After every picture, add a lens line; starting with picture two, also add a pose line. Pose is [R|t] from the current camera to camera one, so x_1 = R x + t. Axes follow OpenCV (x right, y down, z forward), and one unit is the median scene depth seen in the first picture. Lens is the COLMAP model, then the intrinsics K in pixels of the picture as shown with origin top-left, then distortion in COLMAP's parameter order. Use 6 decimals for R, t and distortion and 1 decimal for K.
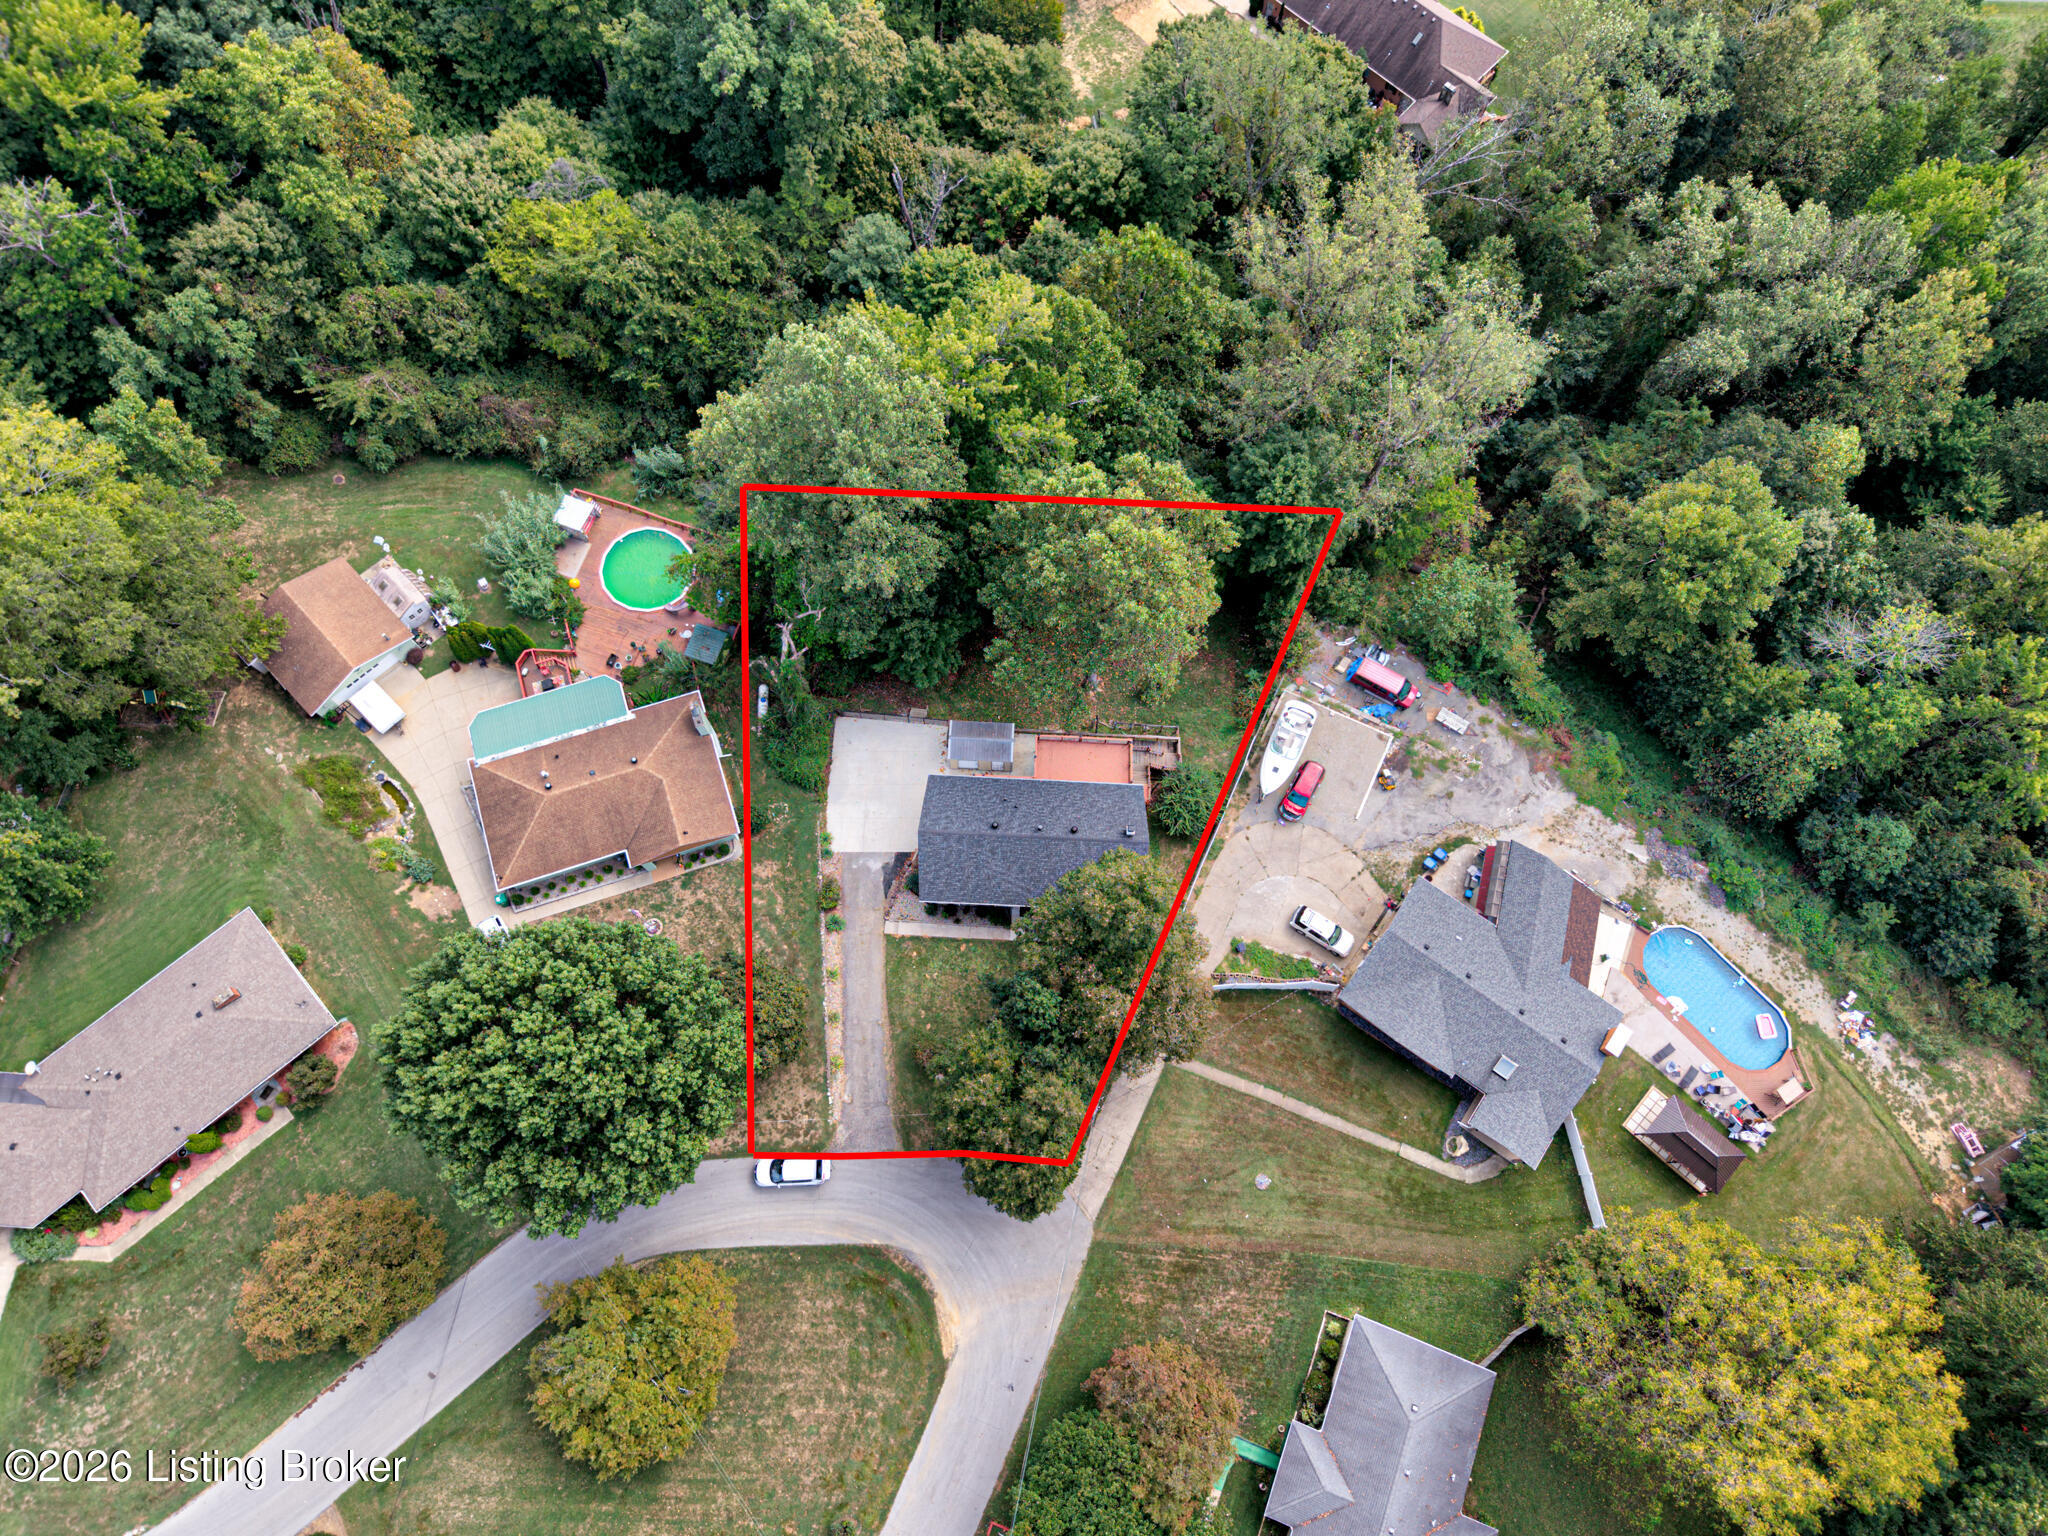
lens RADIAL K [[1372.7, 0, 1024.0], [0, 1372.7, 768.0], [0, 0, 1]] dist [-0.000574, -0.000010]
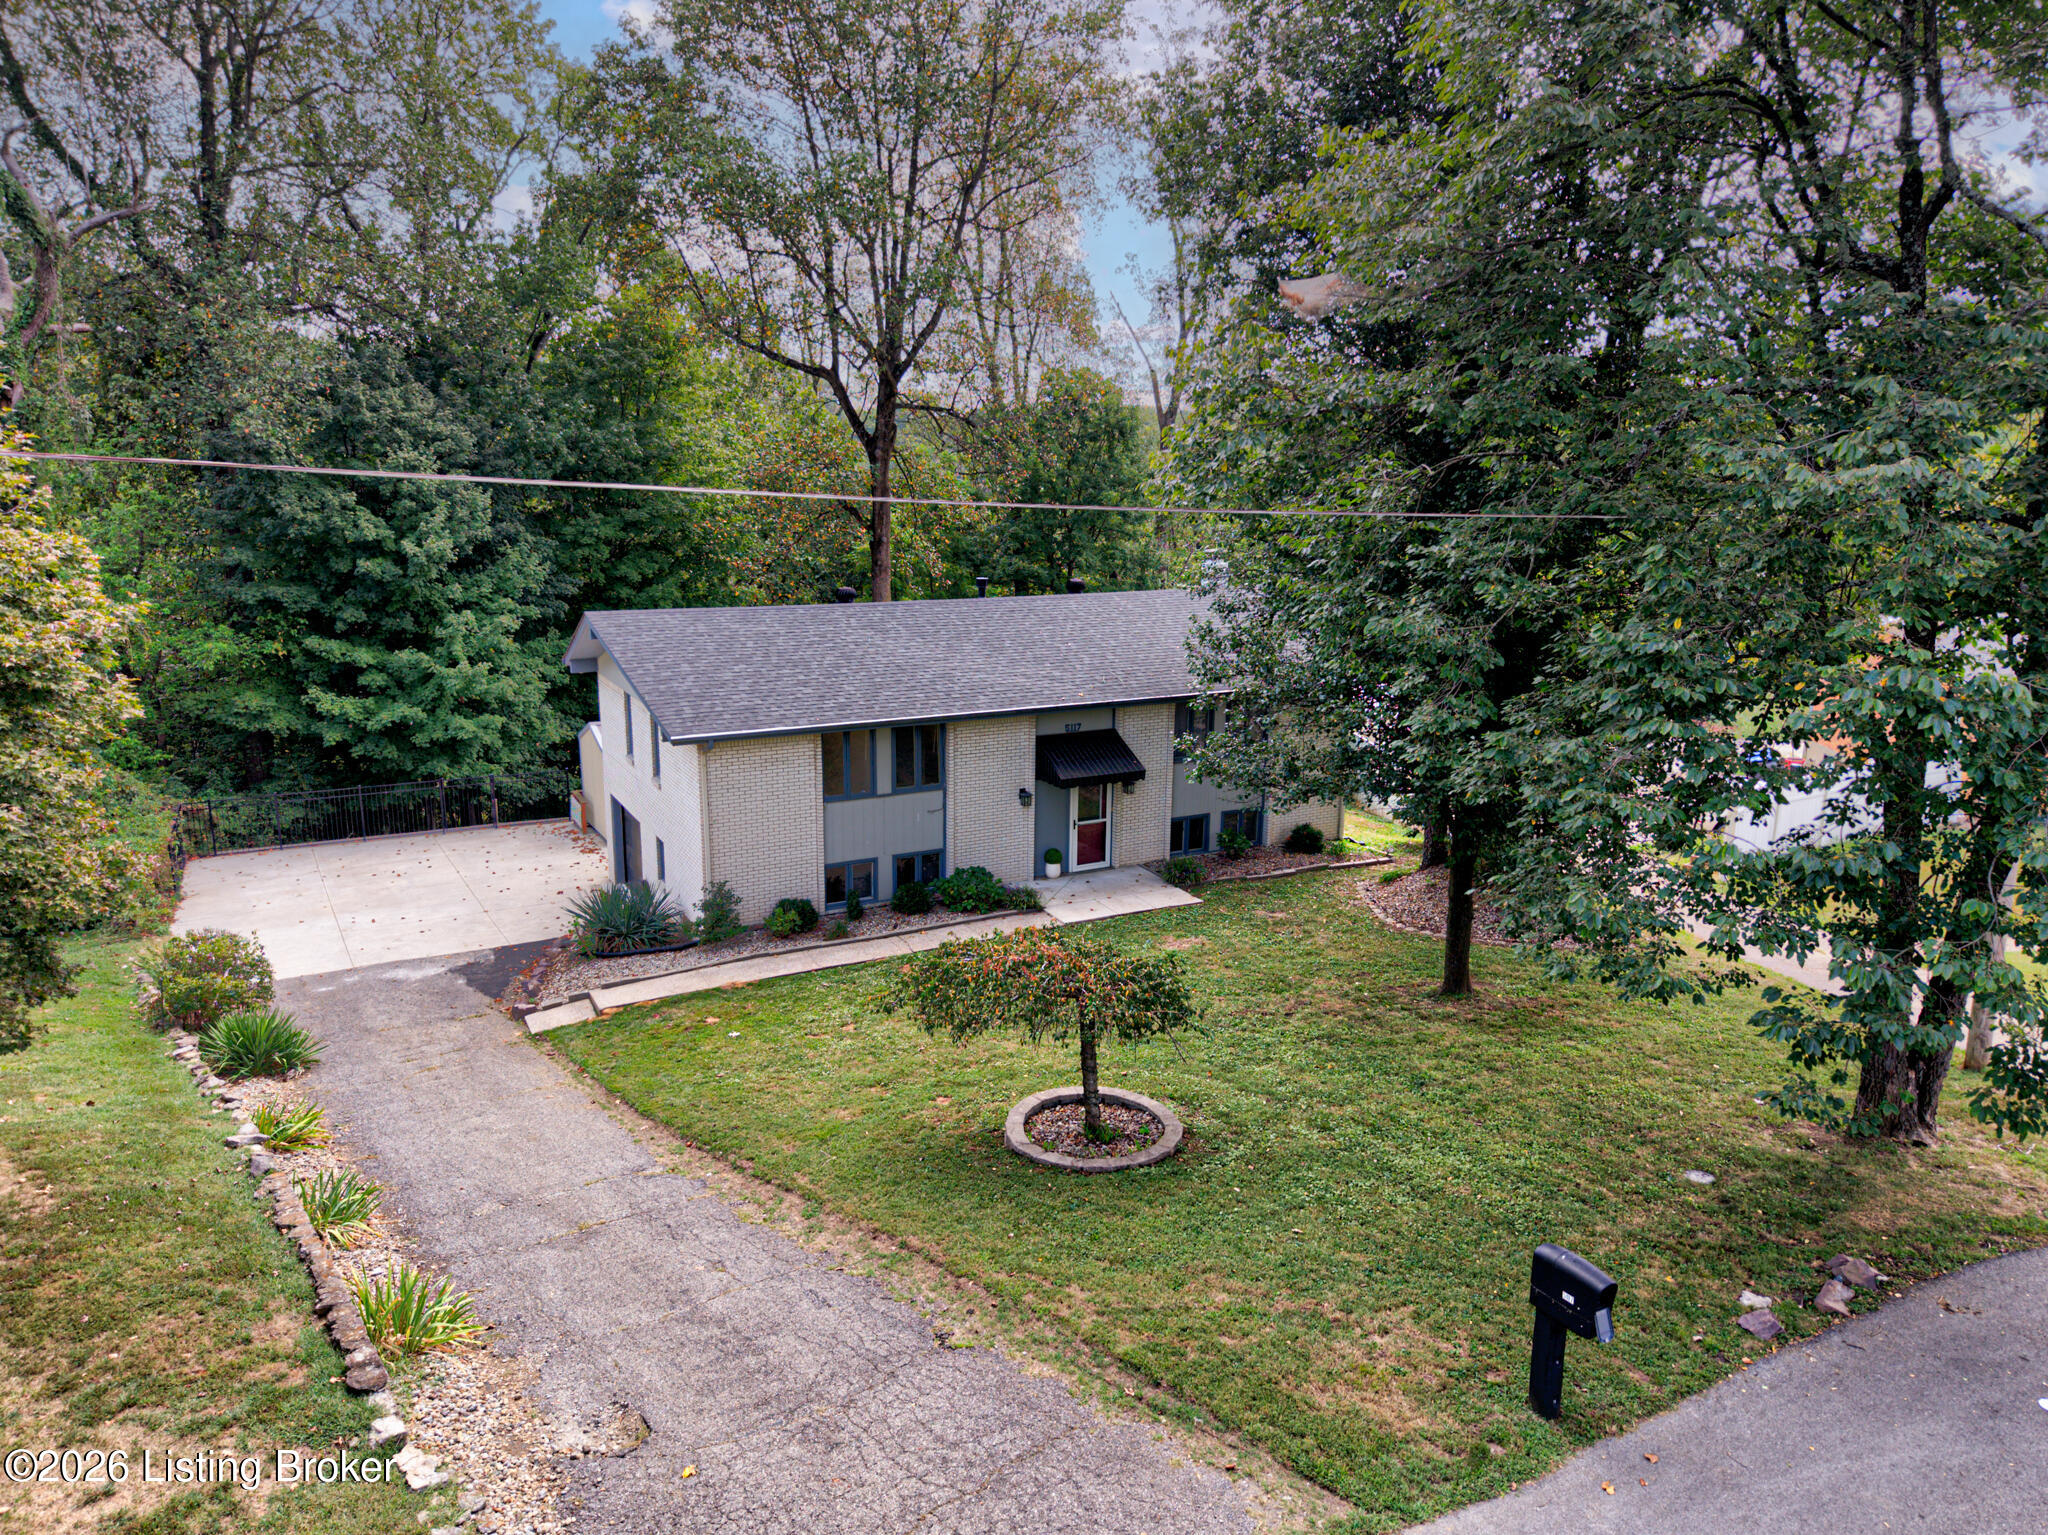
lens RADIAL K [[1415.6, 0, 1024.0], [0, 1415.6, 767.5], [0, 0, 1]] dist [0.017333, -0.001948]
pose [[0.860305, -0.113698, 0.496938, -0.137078], [0.486638, 0.473534, -0.734131, 0.288535], [-0.151848, 0.873406, 0.462714, 0.838514]]
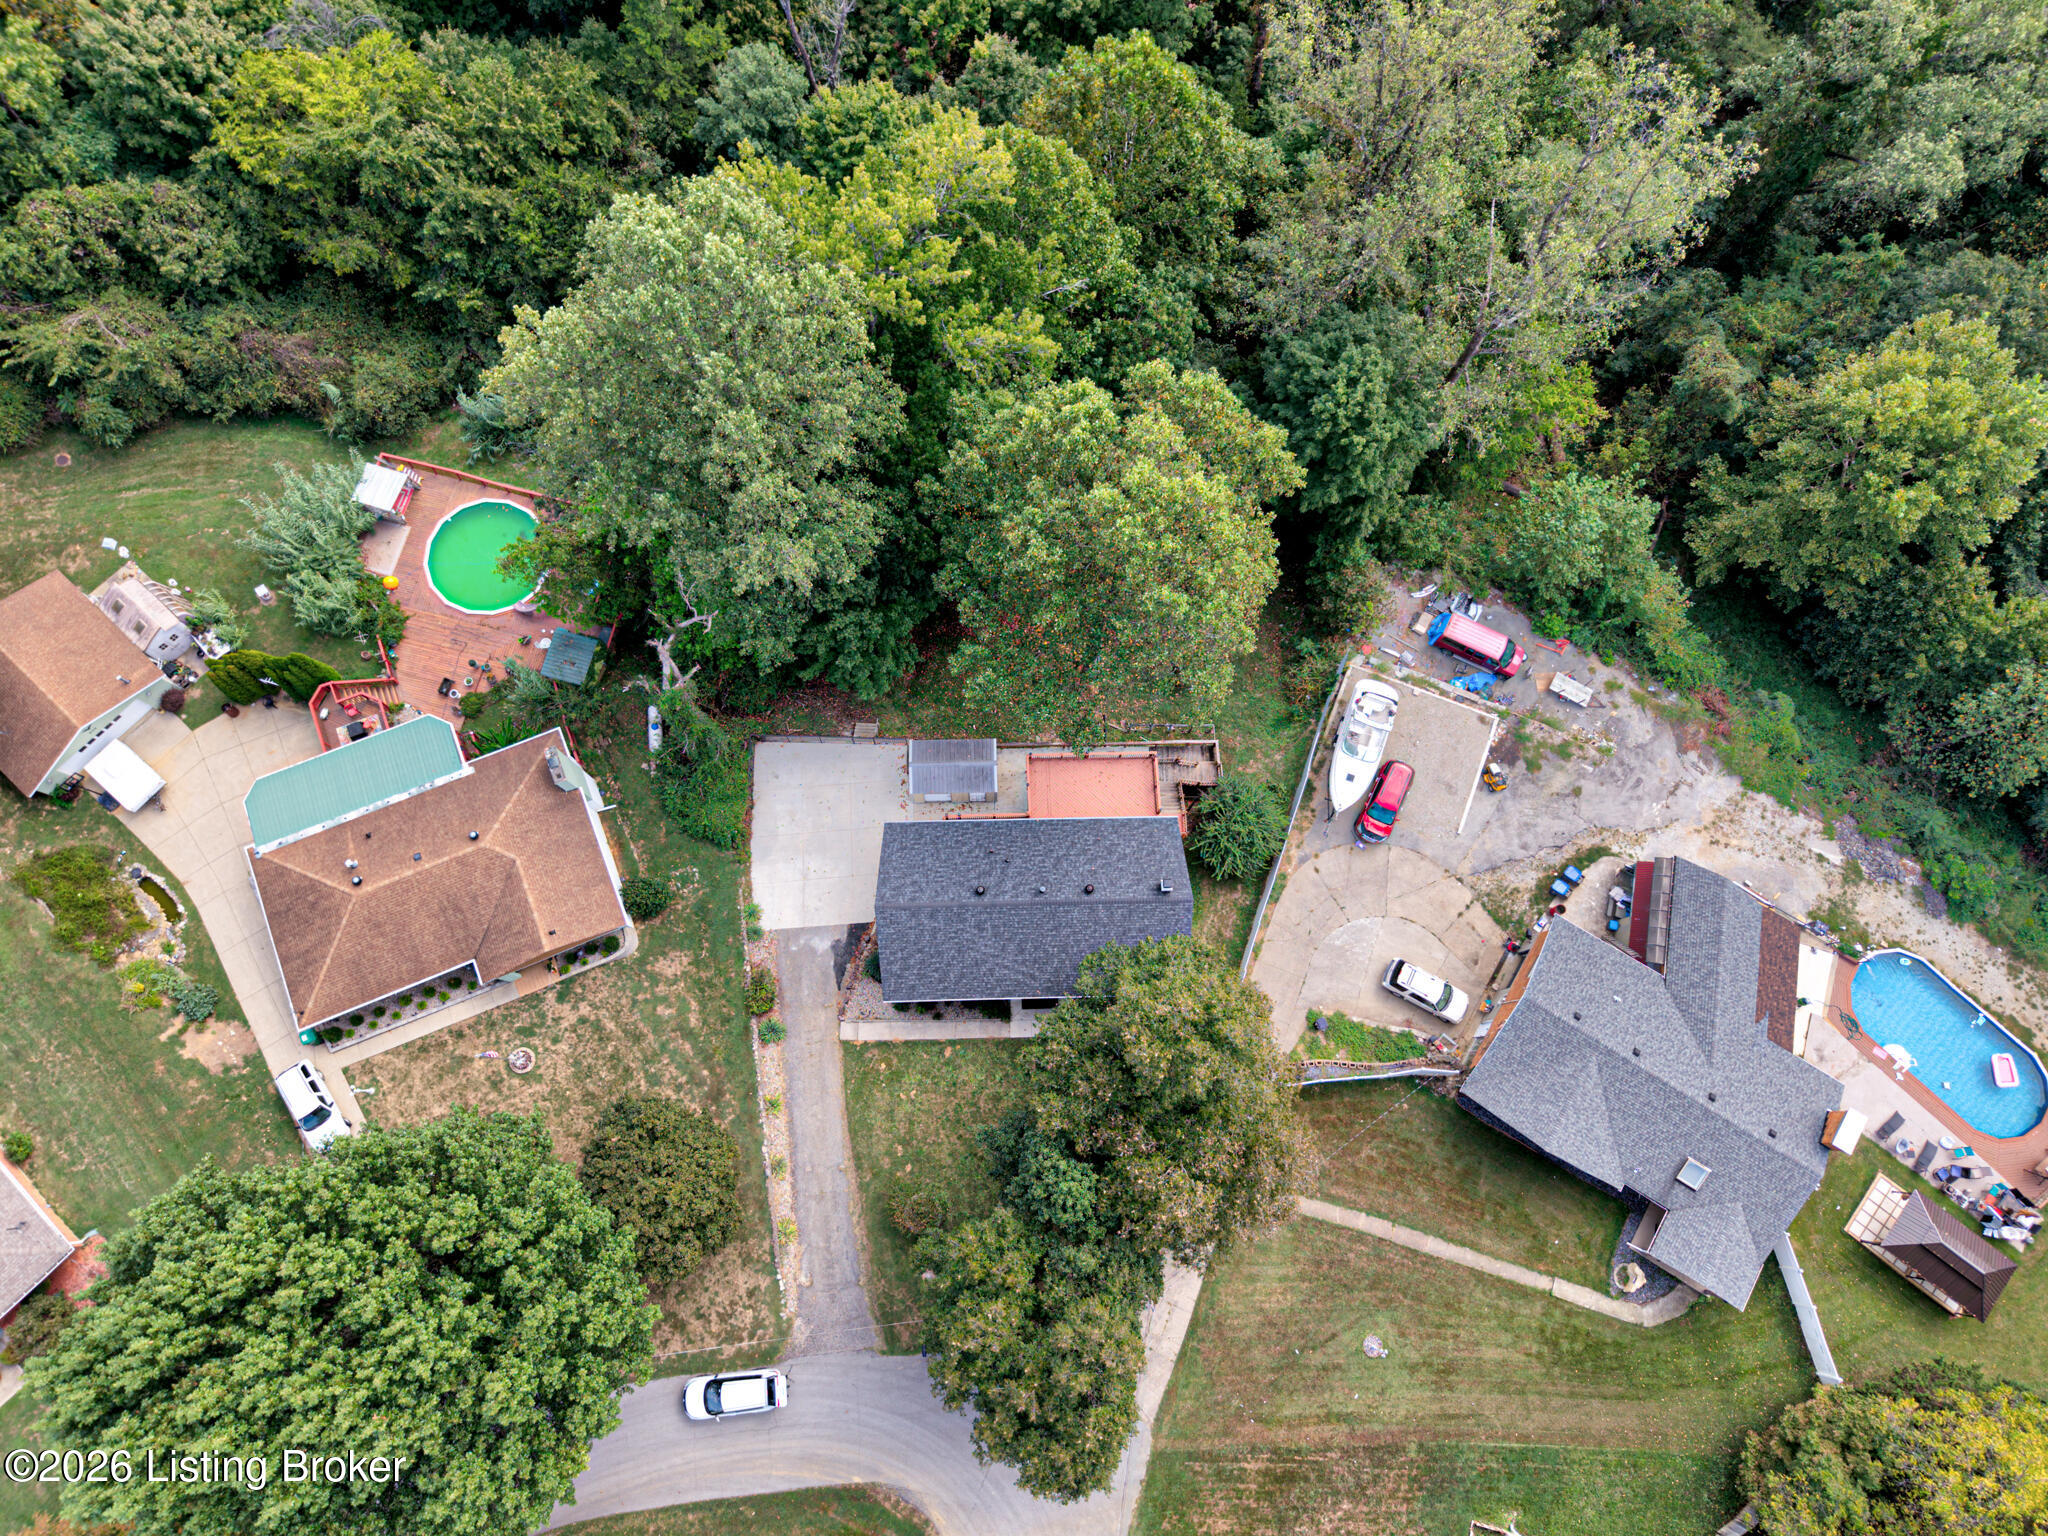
lens RADIAL K [[1372.7, 0, 1024.0], [0, 1372.7, 768.0], [0, 0, 1]] dist [-0.000574, -0.000010]
pose [[0.997538, -0.067966, 0.017290, -0.005774], [0.066612, 0.995355, 0.069512, -0.068454], [-0.021934, -0.068189, 0.997431, 0.265011]]
